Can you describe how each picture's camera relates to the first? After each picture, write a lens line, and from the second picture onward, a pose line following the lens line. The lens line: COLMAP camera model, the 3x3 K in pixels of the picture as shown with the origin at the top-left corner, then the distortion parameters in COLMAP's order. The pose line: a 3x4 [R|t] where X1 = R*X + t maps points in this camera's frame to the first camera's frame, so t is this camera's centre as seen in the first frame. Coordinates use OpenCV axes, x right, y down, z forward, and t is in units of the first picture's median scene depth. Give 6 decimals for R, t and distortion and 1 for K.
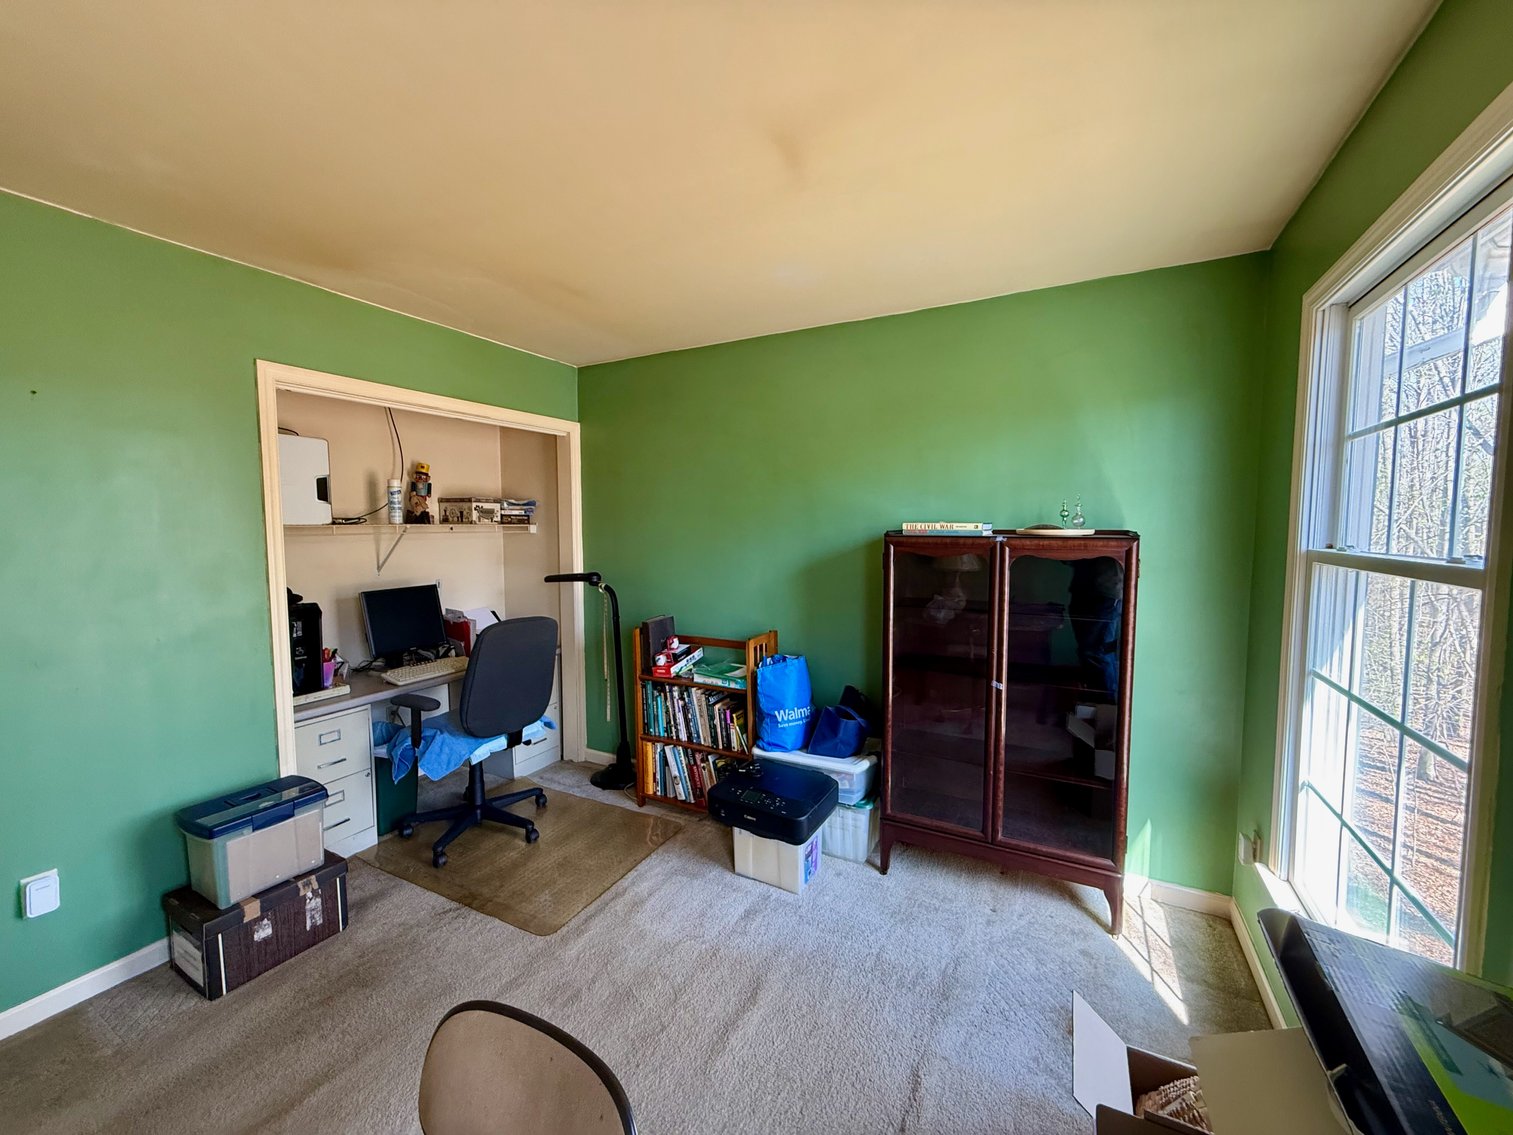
lens RADIAL K [[602.4, 0, 753.7], [0, 602.4, 569.4], [0, 0, 1]] dist [-0.000048, 0.000457]
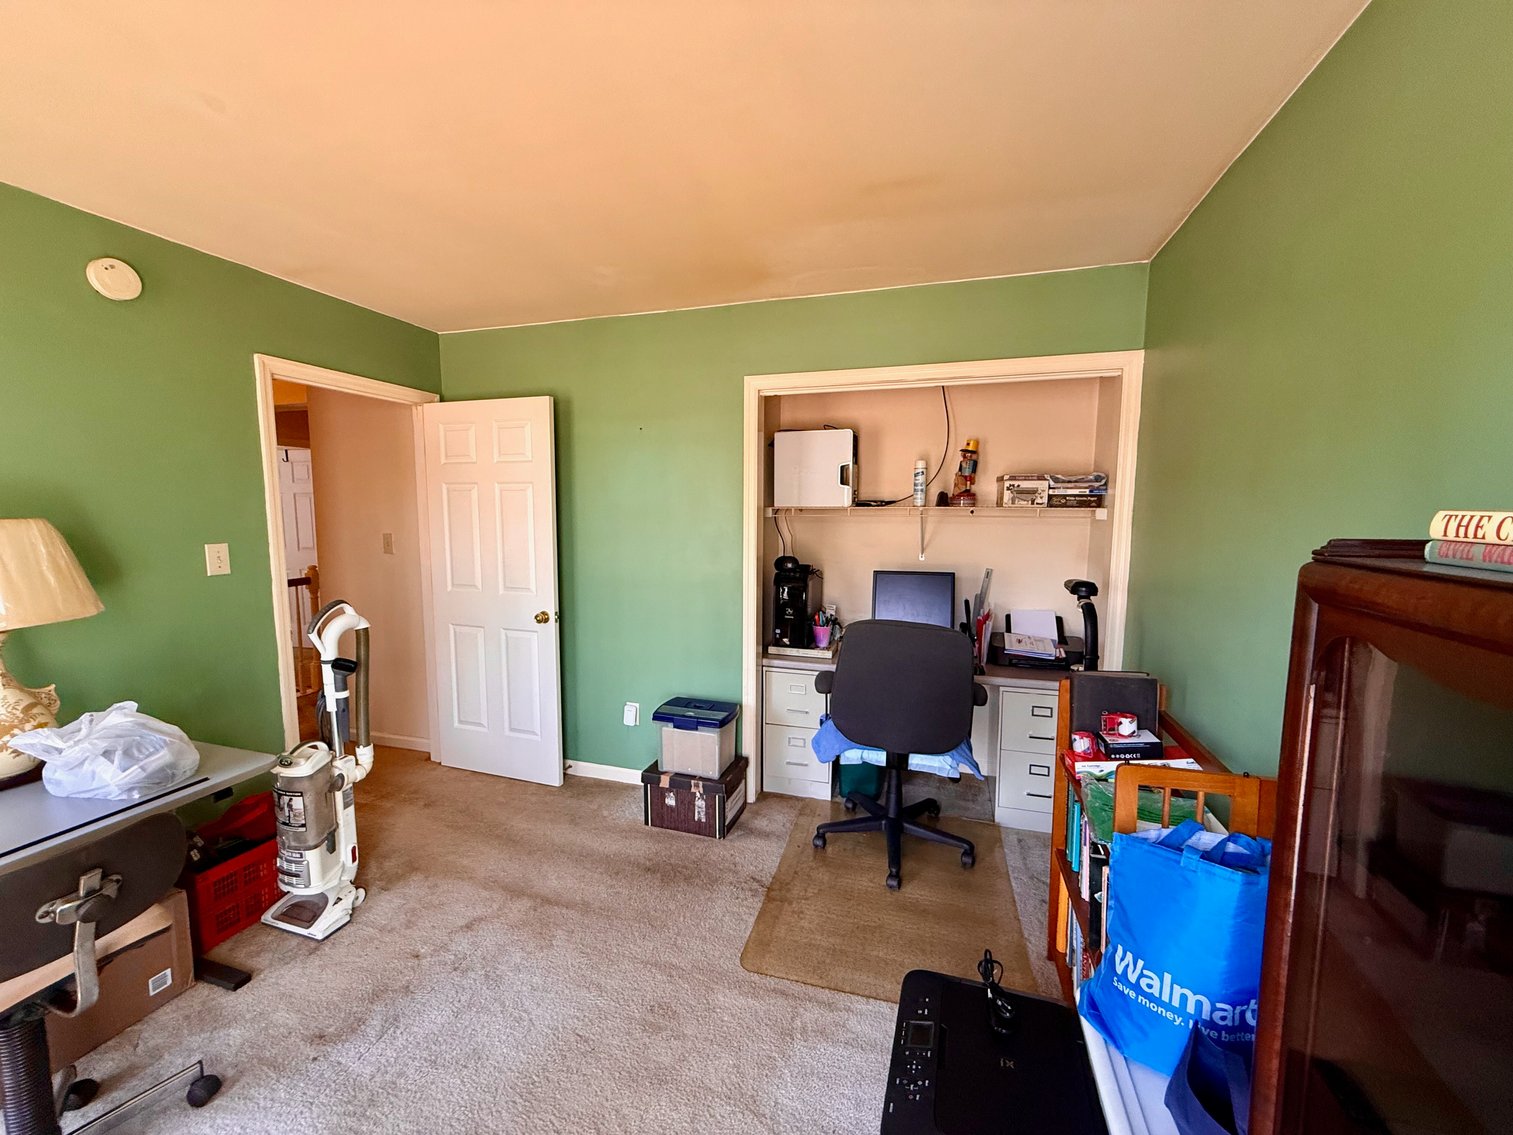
lens RADIAL K [[602.4, 0, 753.7], [0, 602.4, 569.4], [0, 0, 1]] dist [-0.000048, 0.000457]
pose [[0.191615, 0.105860, -0.975744, 0.347006], [-0.076986, 0.992724, 0.092584, -0.046979], [0.978446, 0.057378, 0.198371, 0.588525]]
